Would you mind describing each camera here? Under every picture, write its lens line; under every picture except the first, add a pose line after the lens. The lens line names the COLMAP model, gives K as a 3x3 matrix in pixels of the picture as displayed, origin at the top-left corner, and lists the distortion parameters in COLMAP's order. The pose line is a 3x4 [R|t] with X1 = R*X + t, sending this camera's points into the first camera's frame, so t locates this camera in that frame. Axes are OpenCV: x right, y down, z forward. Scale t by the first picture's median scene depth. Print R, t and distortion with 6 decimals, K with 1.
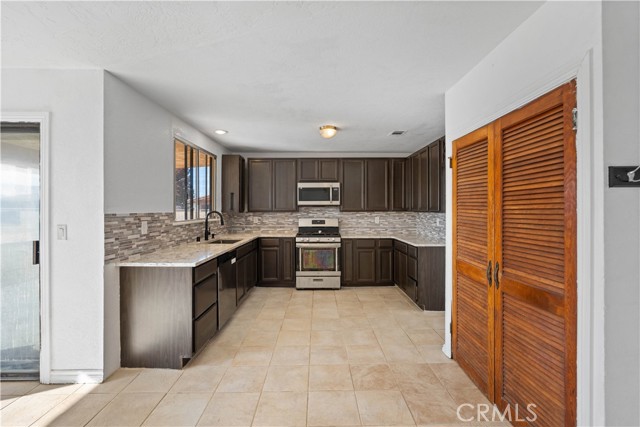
lens RADIAL K [[281.1, 0, 323.8], [0, 281.1, 210.7], [0, 0, 1]] dist [-0.007759, 0.001093]
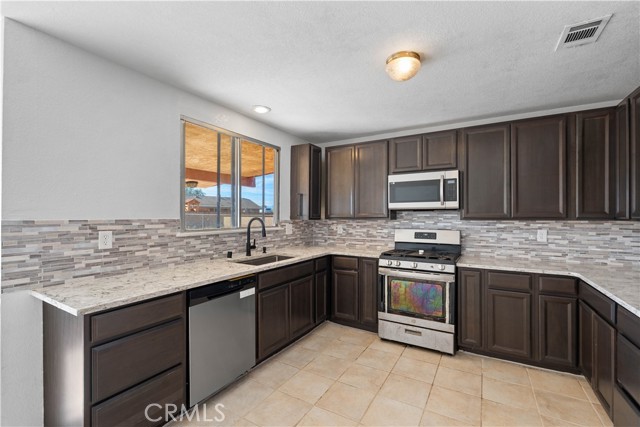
lens RADIAL K [[281.1, 0, 324.8], [0, 281.1, 215.4], [0, 0, 1]] dist [-0.007759, 0.001093]
pose [[0.857774, 0.001915, -0.514023, 0.156266], [-0.004856, 0.999979, -0.004378, -0.001918], [0.514004, 0.006252, 0.857765, 0.471741]]
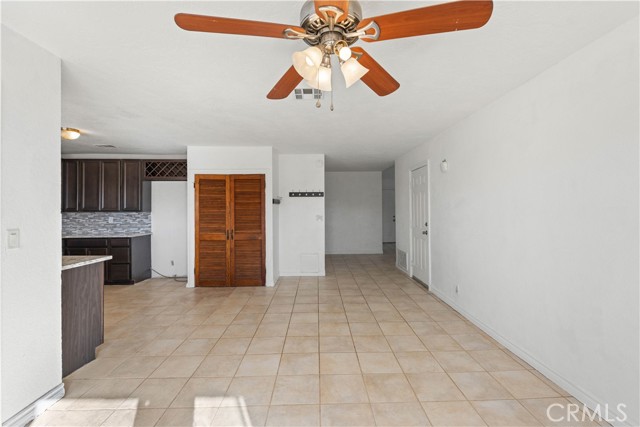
lens RADIAL K [[281.1, 0, 324.3], [0, 281.1, 205.3], [0, 0, 1]] dist [-0.007759, 0.001093]
pose [[-0.002582, 0.012203, 0.999922, -0.988632], [0.008974, 0.999886, -0.012179, -0.000738], [-0.999956, 0.008942, -0.002691, 0.073021]]
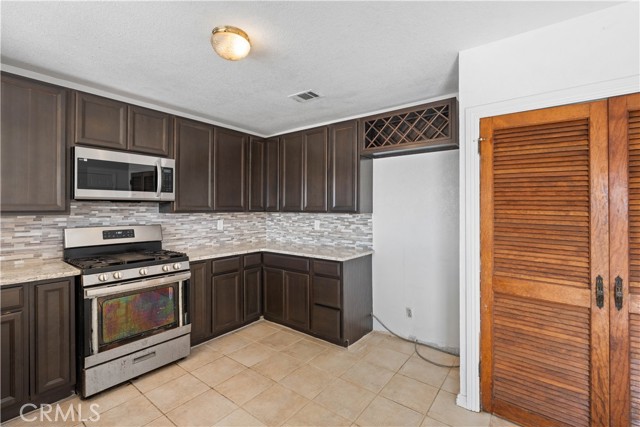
lens RADIAL K [[281.1, 0, 325.5], [0, 281.1, 208.3], [0, 0, 1]] dist [-0.007759, 0.001093]
pose [[0.614570, 0.006298, 0.788837, -0.254741], [-0.000569, 0.999971, -0.007541, -0.001728], [-0.788862, 0.004185, 0.614556, 0.577569]]
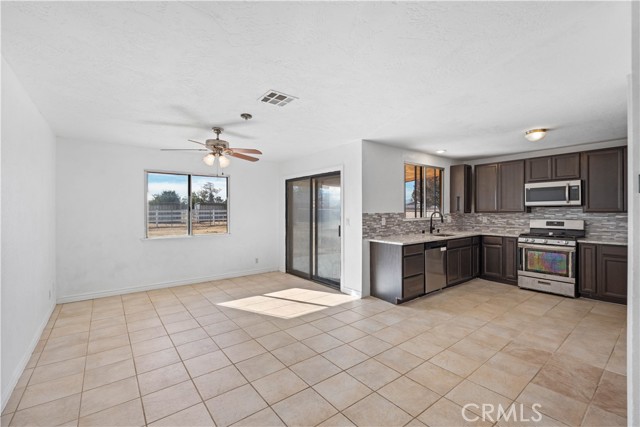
lens RADIAL K [[281.1, 0, 323.5], [0, 281.1, 212.0], [0, 0, 1]] dist [-0.007759, 0.001093]
pose [[0.602004, 0.002683, -0.798489, 0.359500], [0.000260, 0.999994, 0.003556, -0.002040], [0.798493, -0.002348, 0.601999, -0.231139]]
